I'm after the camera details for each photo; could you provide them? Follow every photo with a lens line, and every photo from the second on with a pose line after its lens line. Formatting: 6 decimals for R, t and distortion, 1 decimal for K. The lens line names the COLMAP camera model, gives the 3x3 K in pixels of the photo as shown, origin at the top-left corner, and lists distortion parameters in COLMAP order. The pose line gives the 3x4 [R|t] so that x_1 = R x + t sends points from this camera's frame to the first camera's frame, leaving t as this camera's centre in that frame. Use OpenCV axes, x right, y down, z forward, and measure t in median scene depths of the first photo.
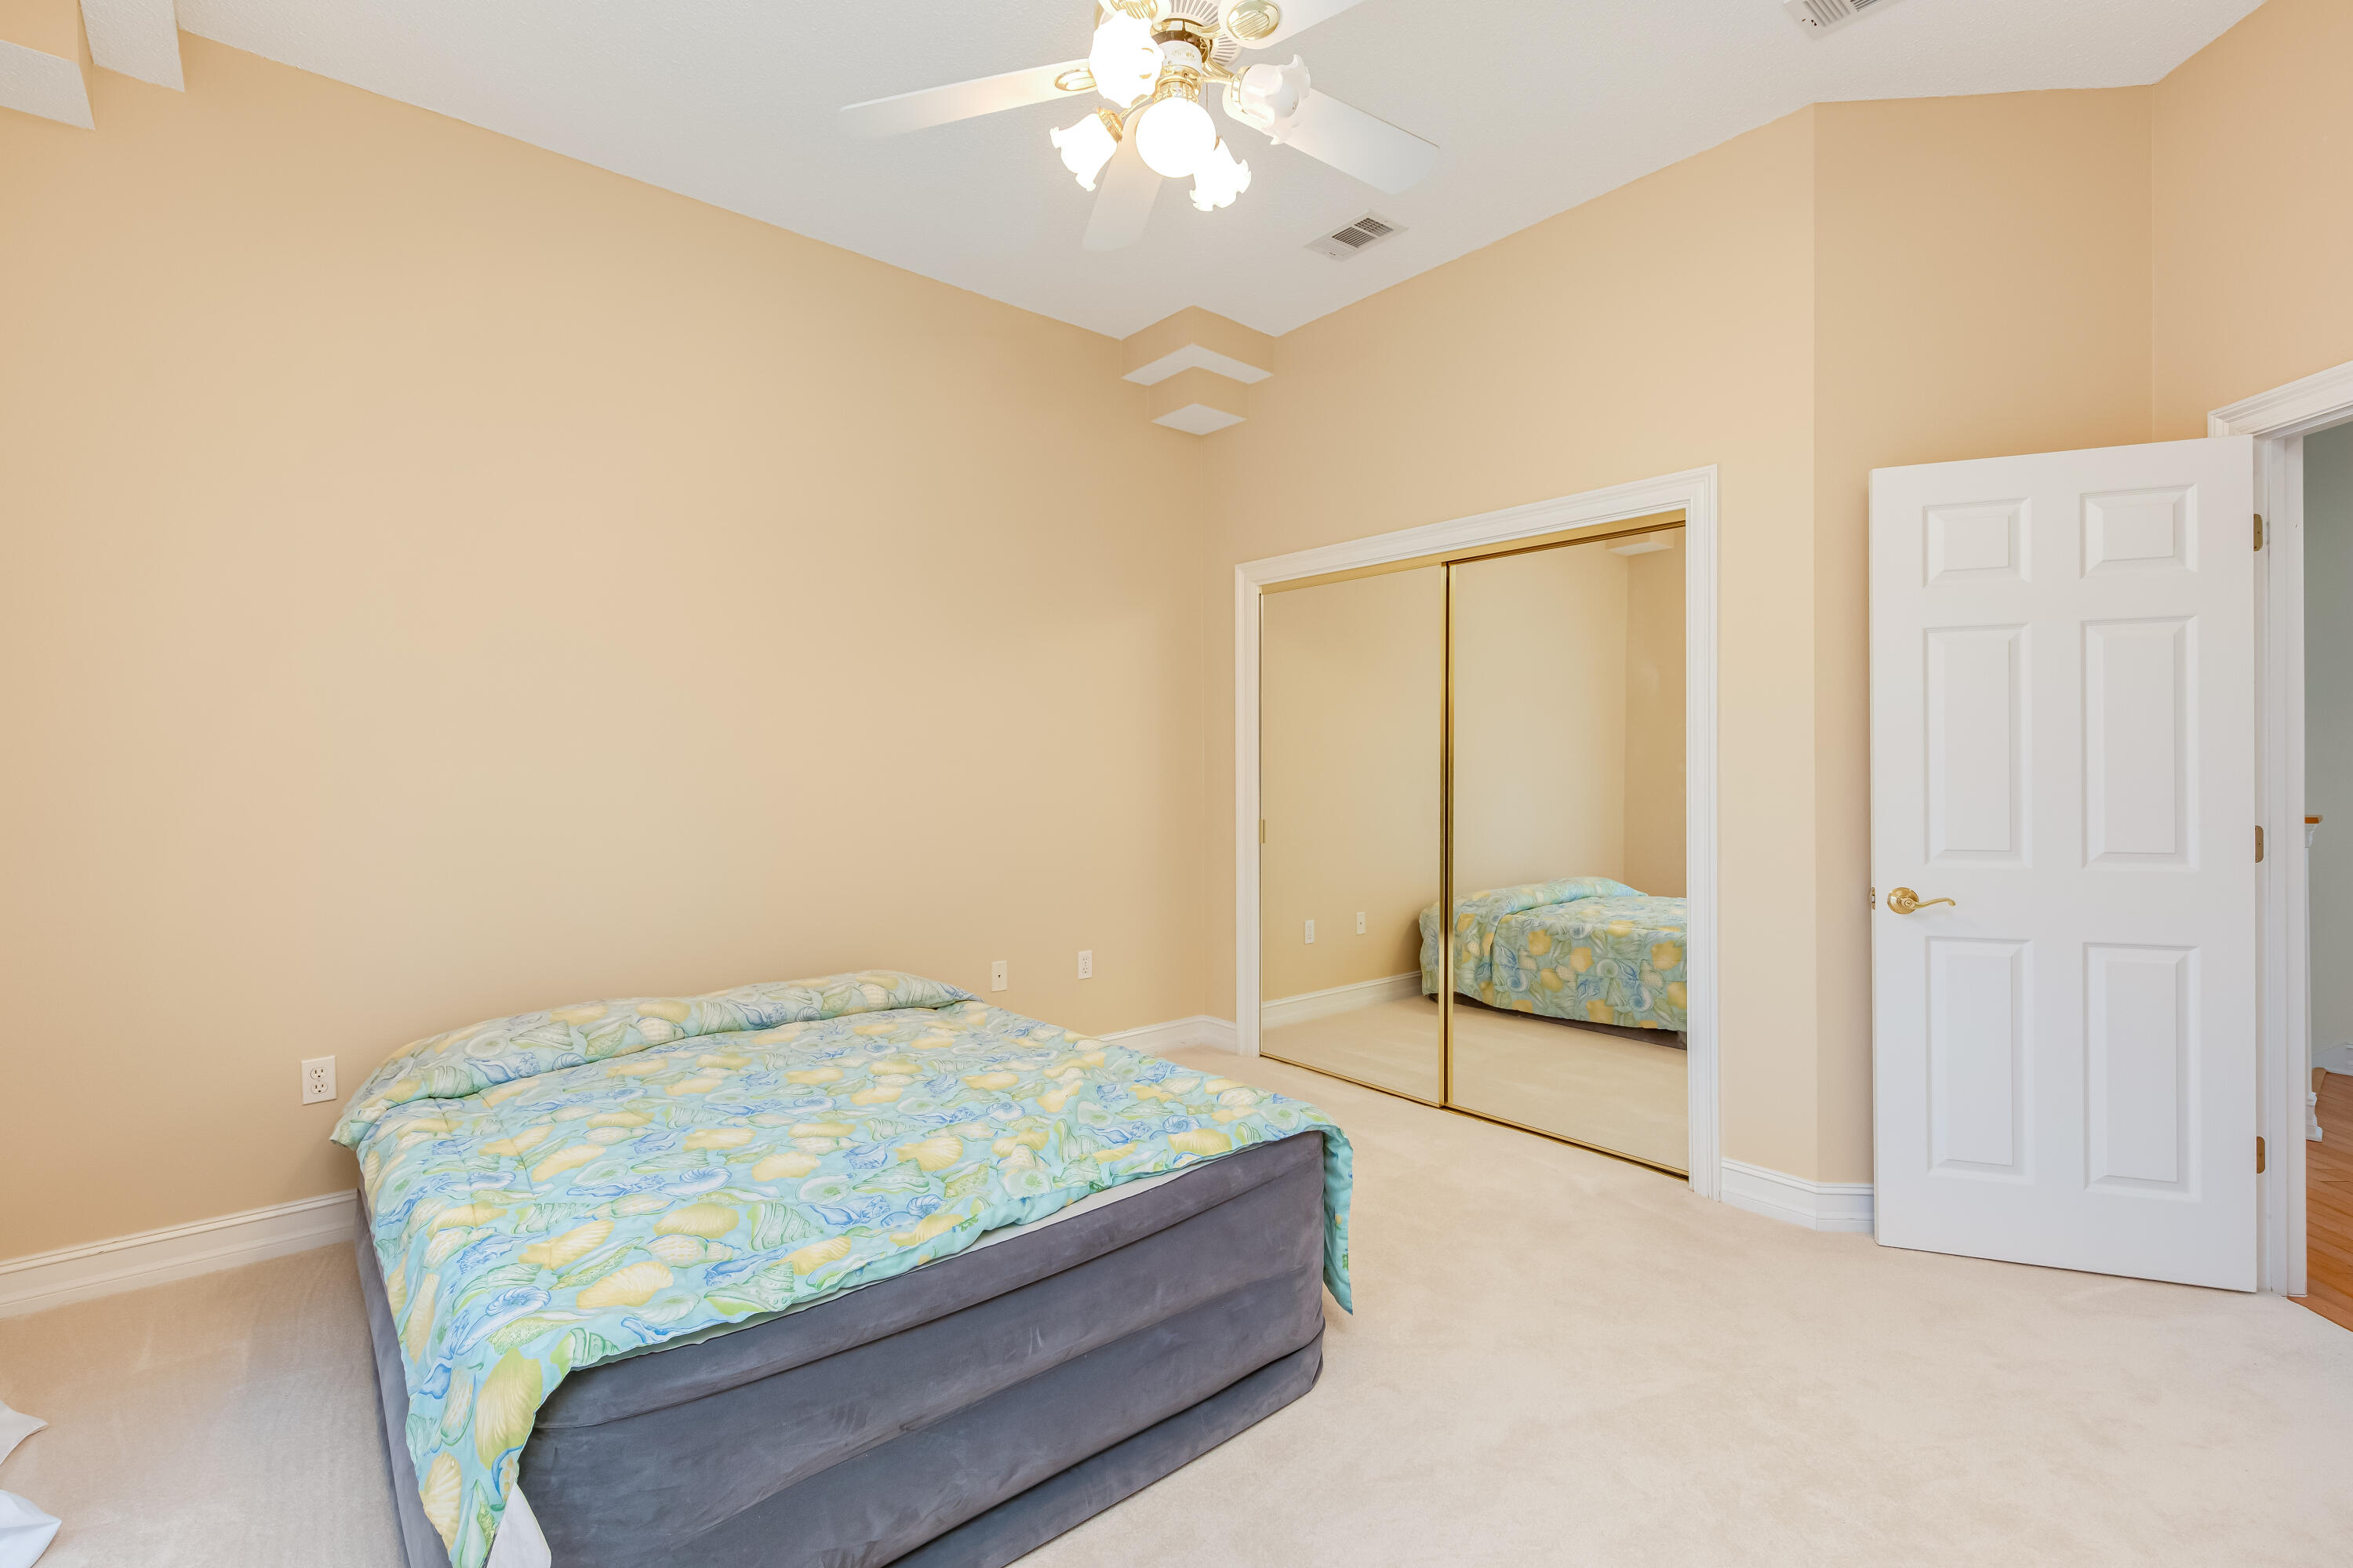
lens RADIAL K [[1072.3, 0, 1161.6], [0, 1072.3, 780.9], [0, 0, 1]] dist [0.000242, -0.000216]
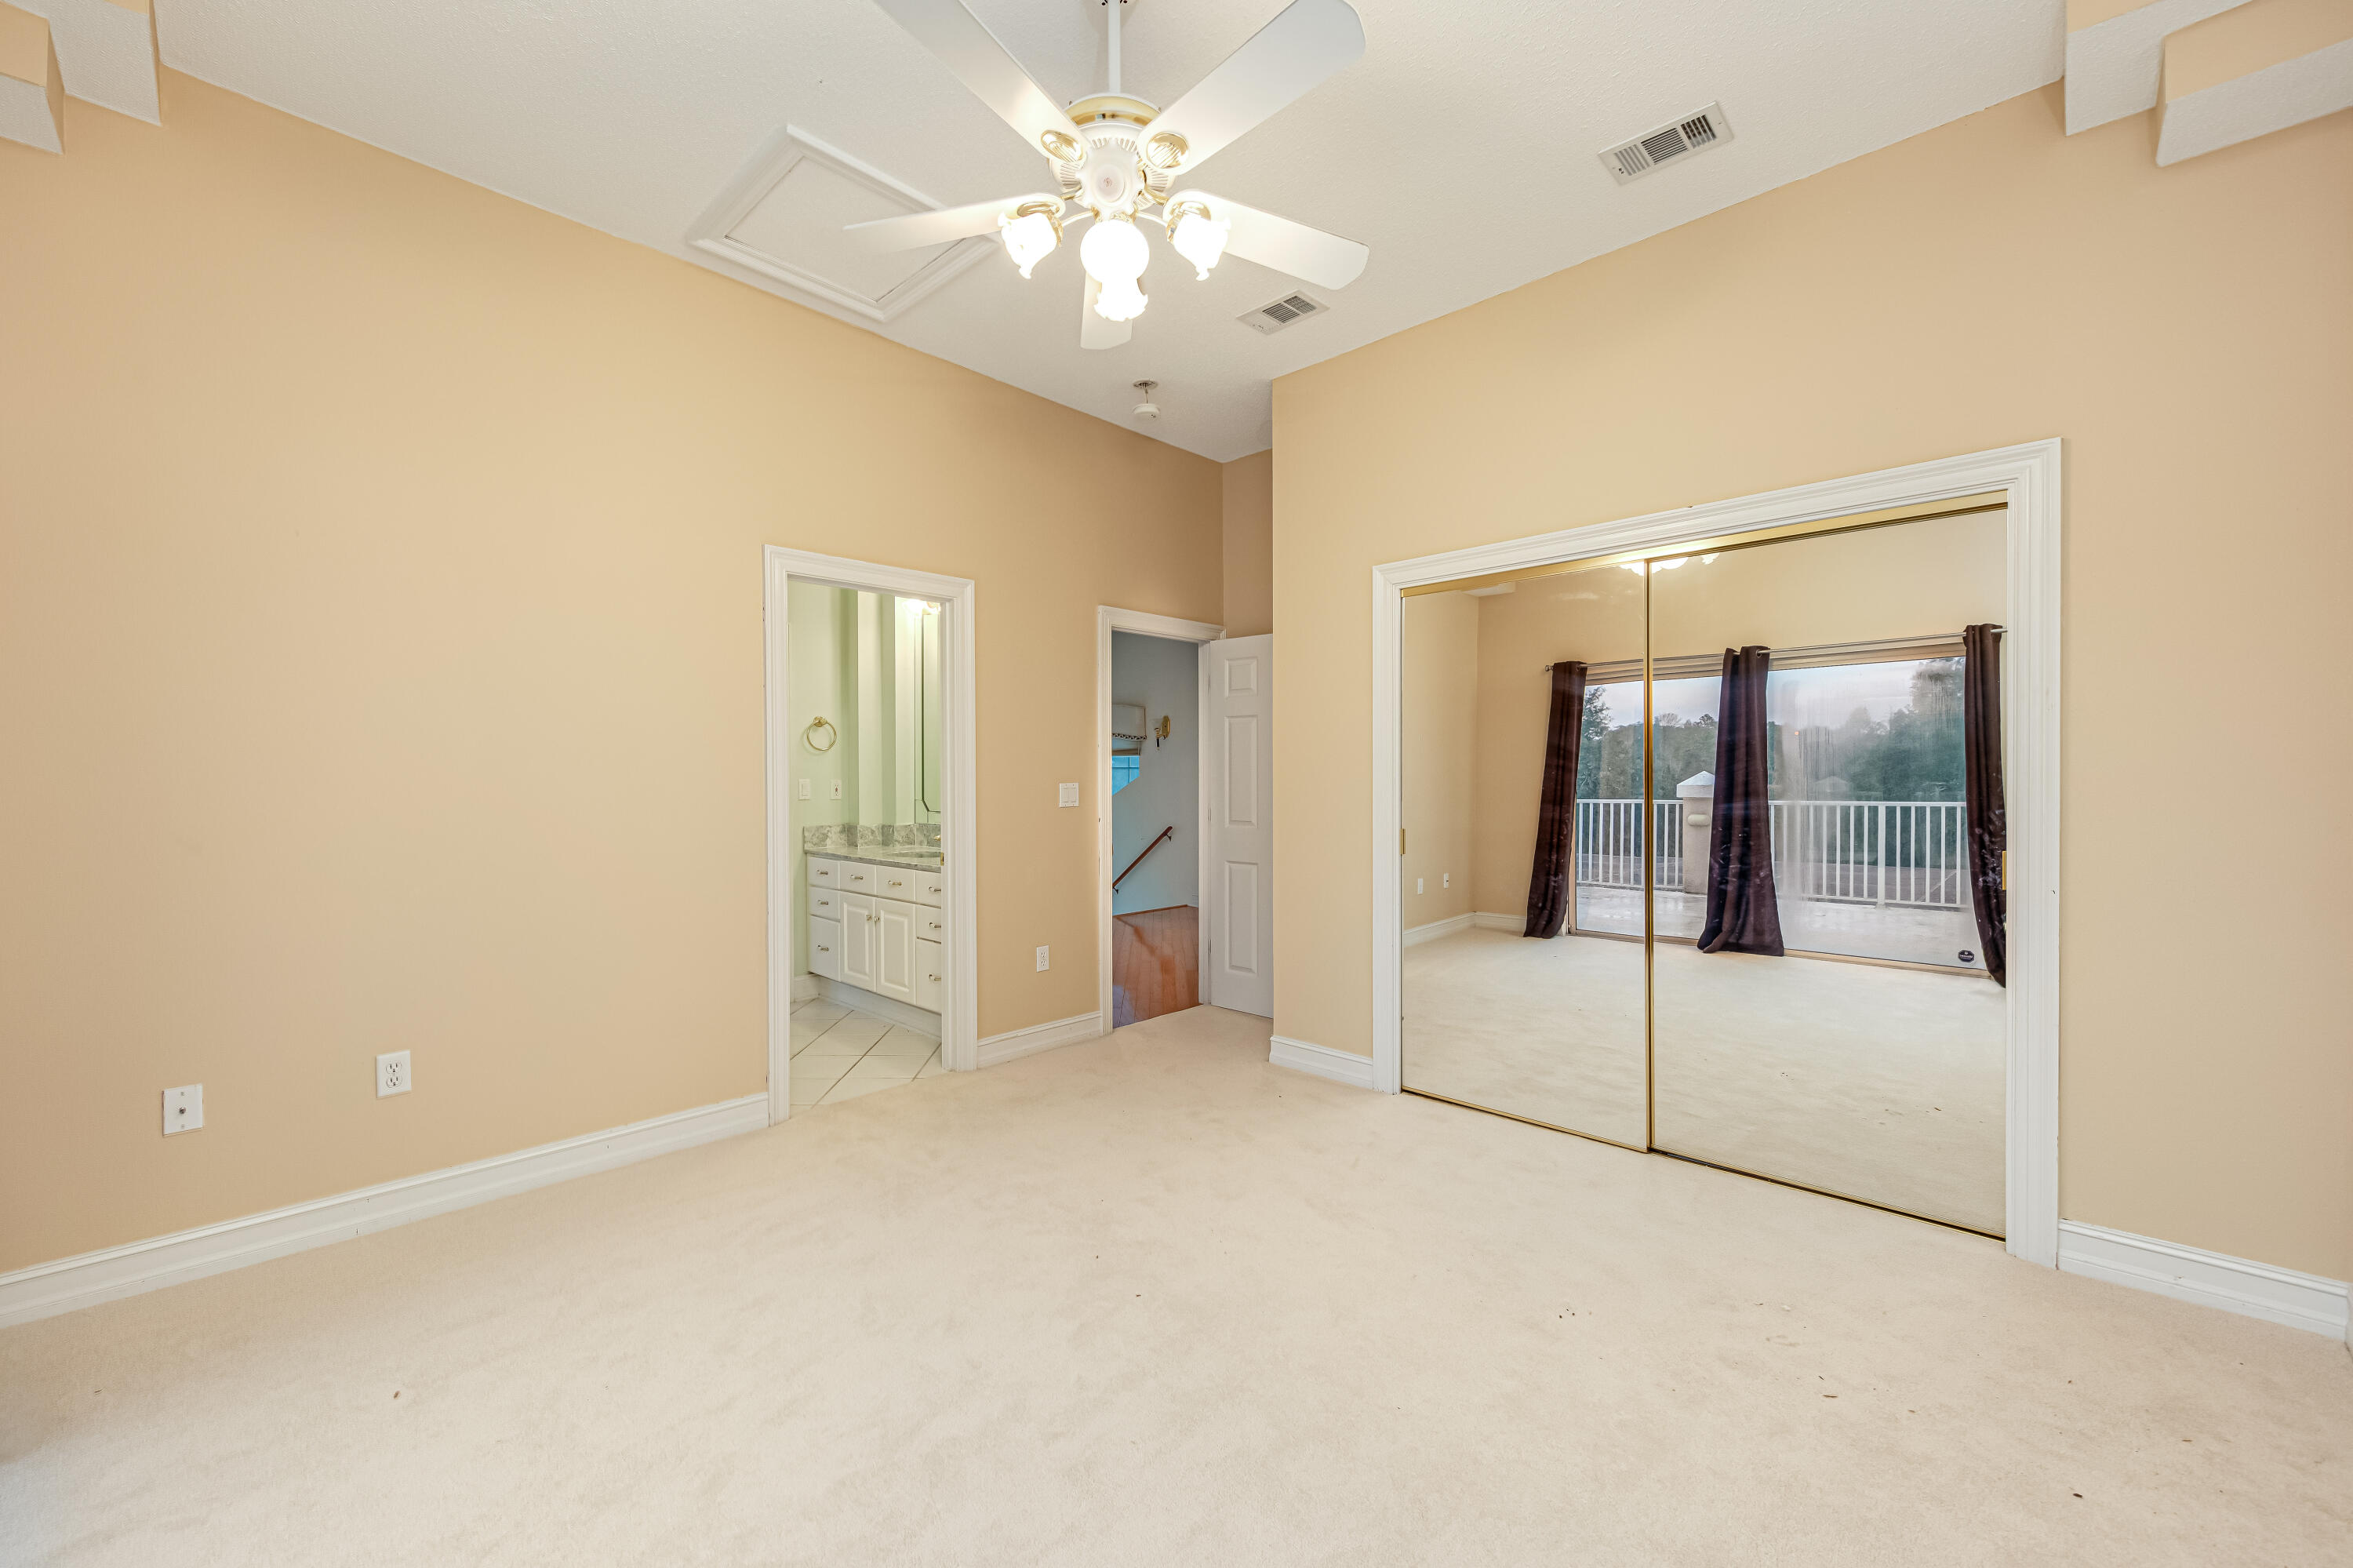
lens RADIAL K [[925.8, 0, 1192.6], [0, 925.8, 793.6], [0, 0, 1]] dist [0.000366, 0.000125]
pose [[0.991660, -0.008558, 0.128598, -0.191737], [0.008966, 0.999956, -0.002591, -0.002891], [-0.128570, 0.003722, 0.991693, 0.223711]]
